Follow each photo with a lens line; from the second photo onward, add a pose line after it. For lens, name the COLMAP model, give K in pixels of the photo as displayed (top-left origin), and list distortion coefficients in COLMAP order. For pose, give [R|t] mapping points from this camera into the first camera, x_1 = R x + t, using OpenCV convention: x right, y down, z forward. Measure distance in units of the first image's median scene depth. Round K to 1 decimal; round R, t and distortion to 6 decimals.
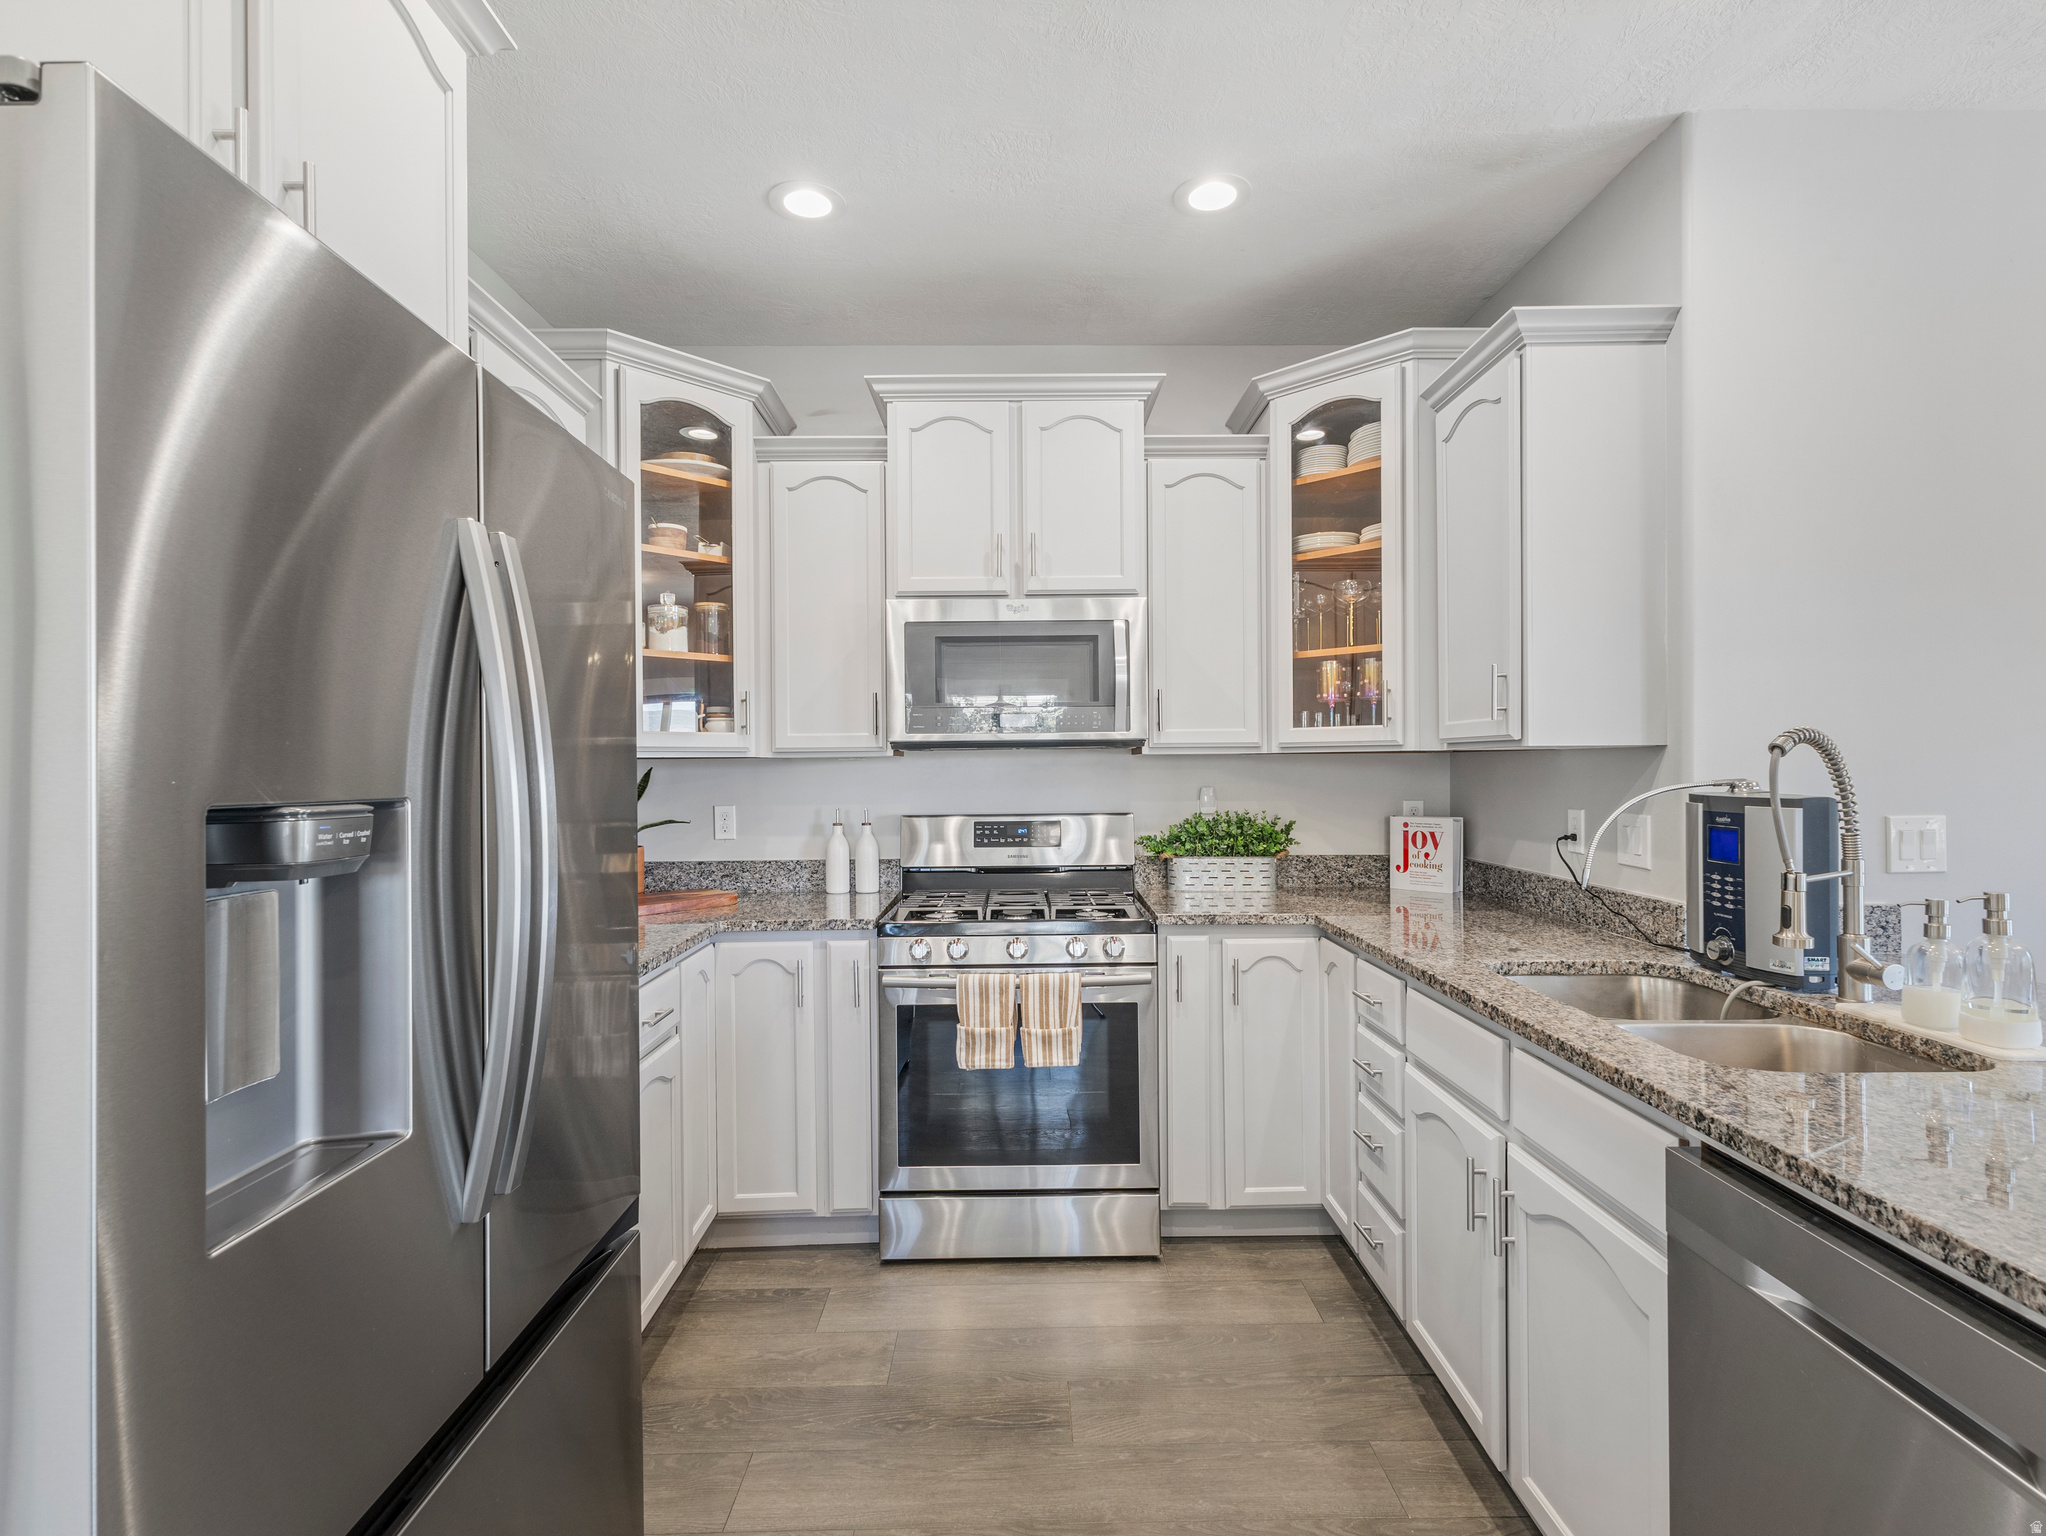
lens RADIAL K [[1008.0, 0, 1025.2], [0, 1008.0, 763.4], [0, 0, 1]] dist [0.008416, 0.000397]
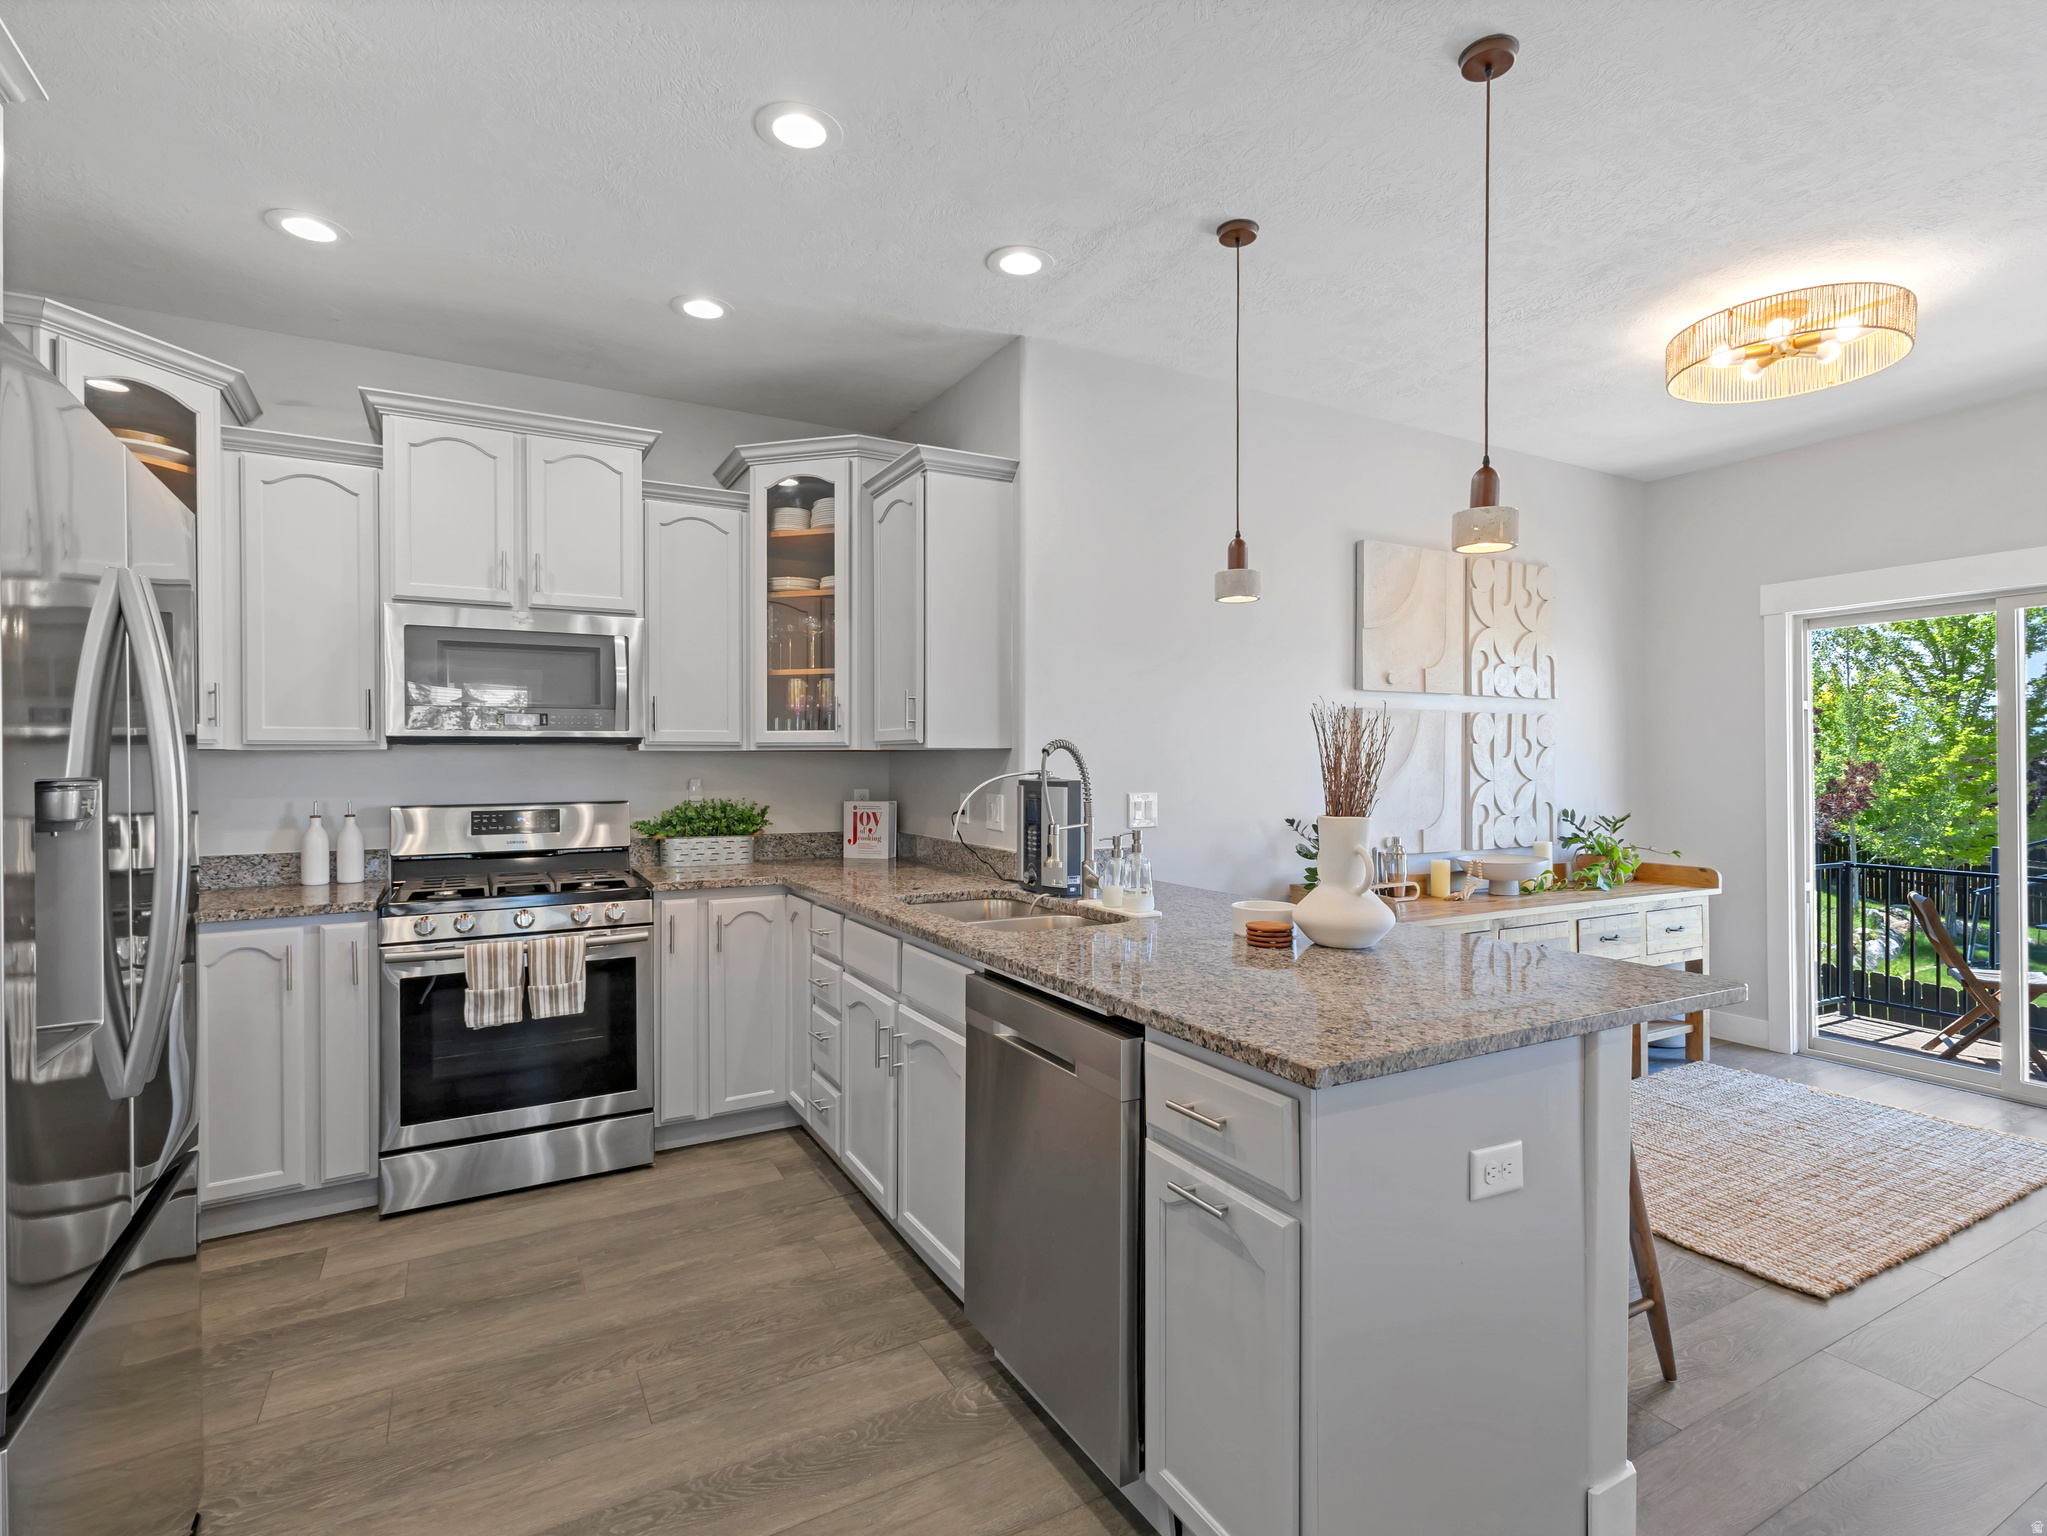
lens RADIAL K [[1008.5, 0, 1025.7], [0, 1008.5, 763.4], [0, 0, 1]] dist [0.008416, 0.000397]
pose [[0.877404, 0.004496, 0.479730, -0.059193], [-0.005757, 0.999983, 0.001159, 0.002178], [-0.479717, -0.003779, 0.877415, -0.278820]]
